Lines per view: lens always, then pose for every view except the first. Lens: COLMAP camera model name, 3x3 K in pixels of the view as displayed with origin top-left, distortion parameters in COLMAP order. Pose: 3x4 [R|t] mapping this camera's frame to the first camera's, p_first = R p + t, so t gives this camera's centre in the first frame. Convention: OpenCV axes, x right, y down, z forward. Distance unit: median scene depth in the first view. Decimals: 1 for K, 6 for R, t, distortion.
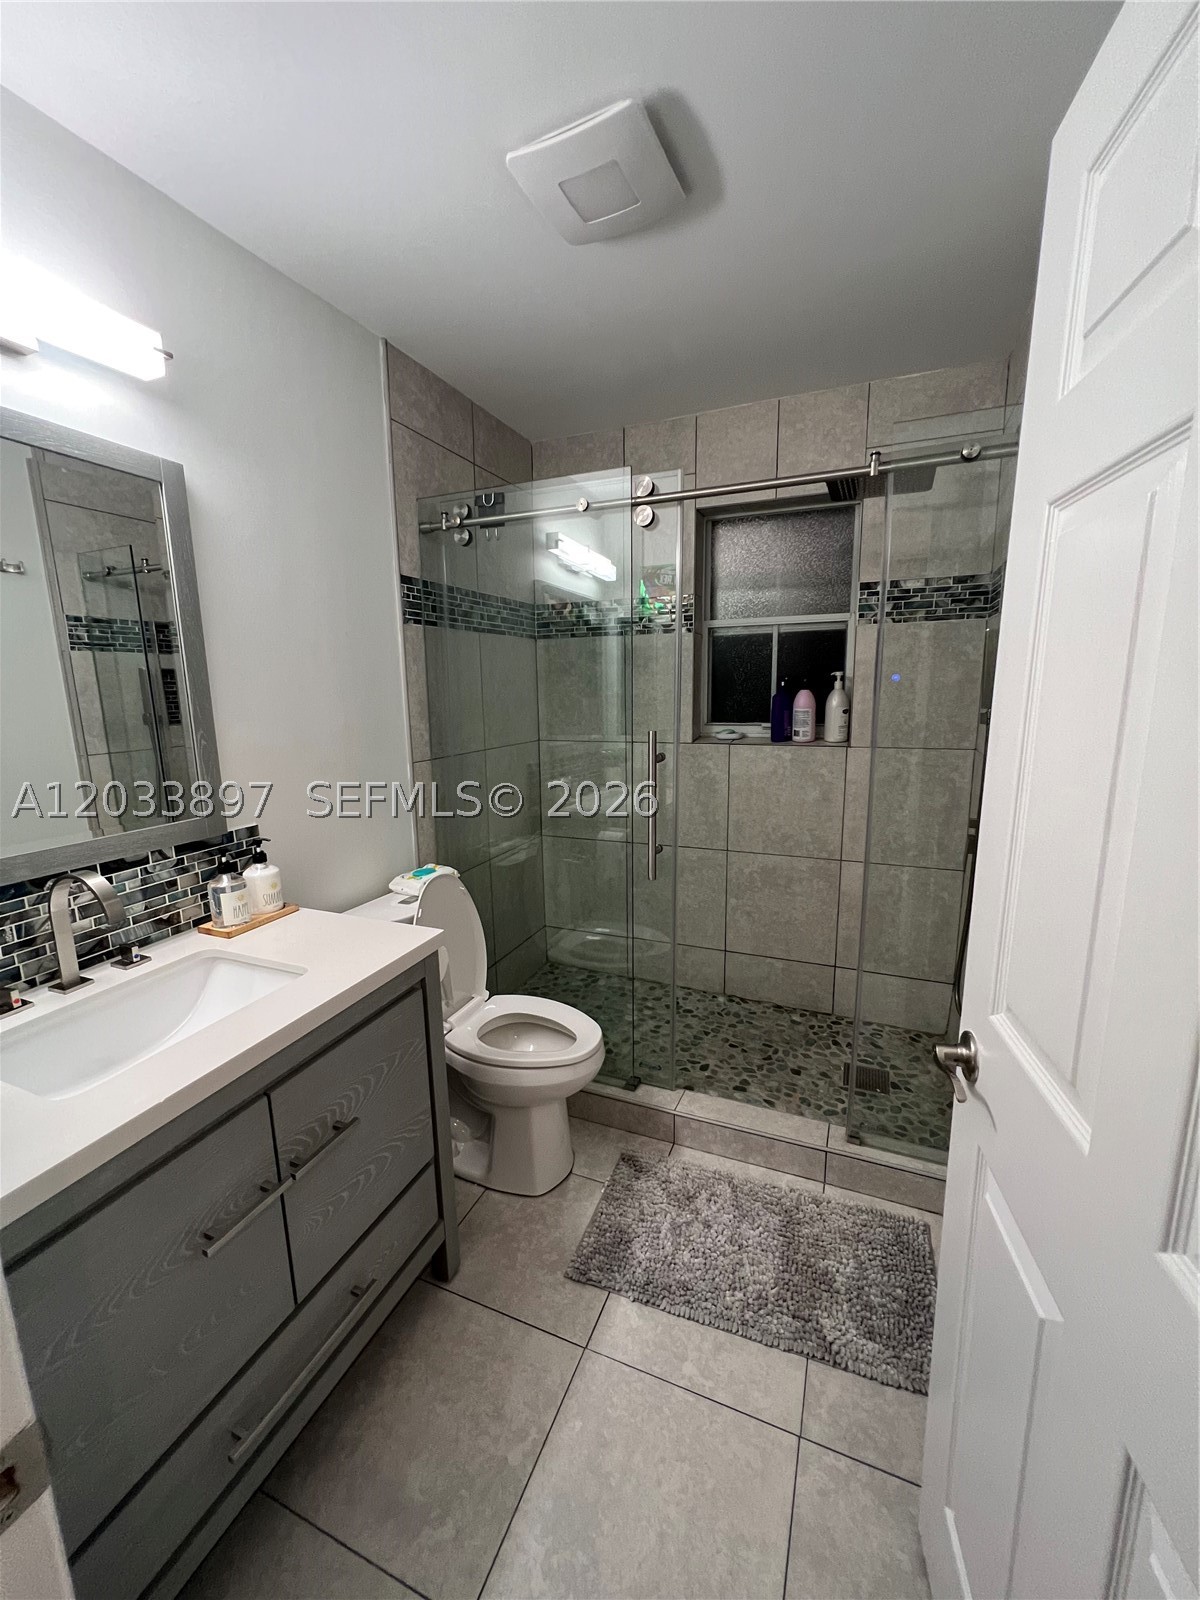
lens RADIAL K [[639.8, 0, 605.2], [0, 639.8, 804.5], [0, 0, 1]] dist [-0.004260, 0.001365]
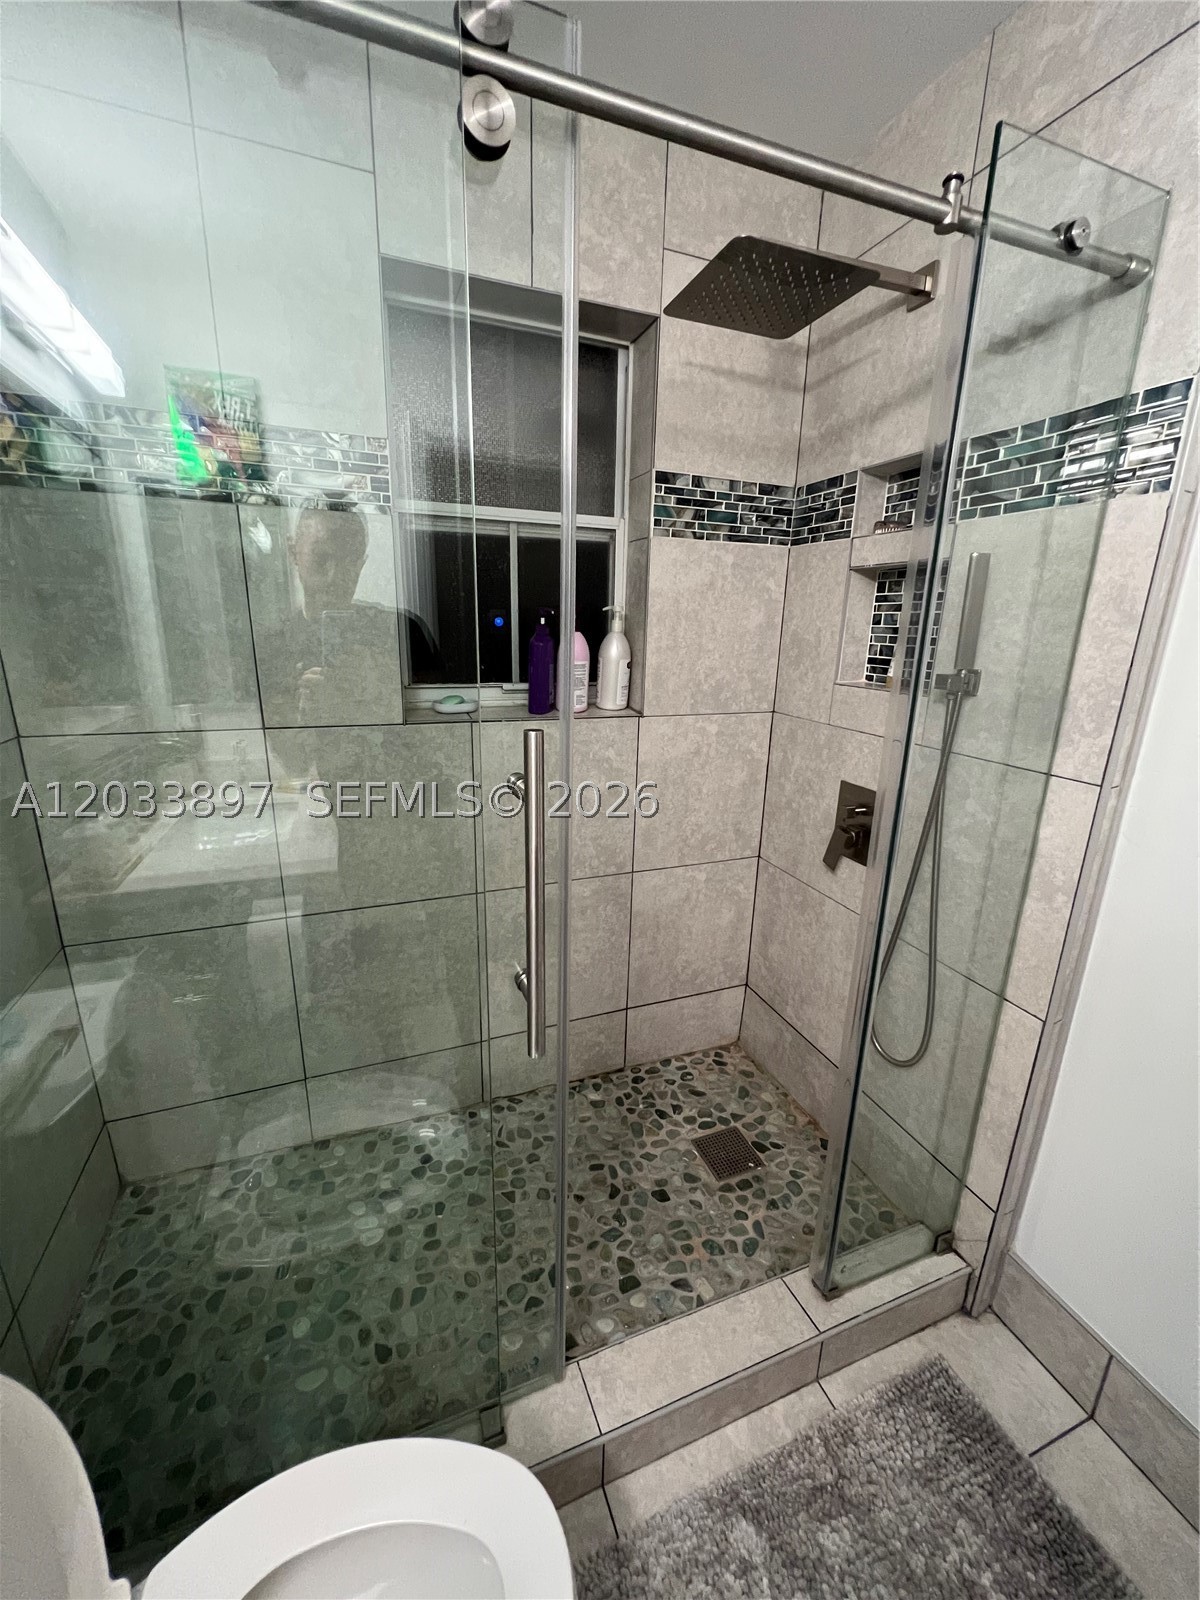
lens RADIAL K [[639.8, 0, 597.1], [0, 639.8, 796.7], [0, 0, 1]] dist [-0.004260, 0.001365]
pose [[0.716989, -0.157374, 0.679088, -0.142632], [0.092123, 0.987030, 0.131473, -0.098767], [-0.690971, -0.031705, 0.722187, 0.519245]]
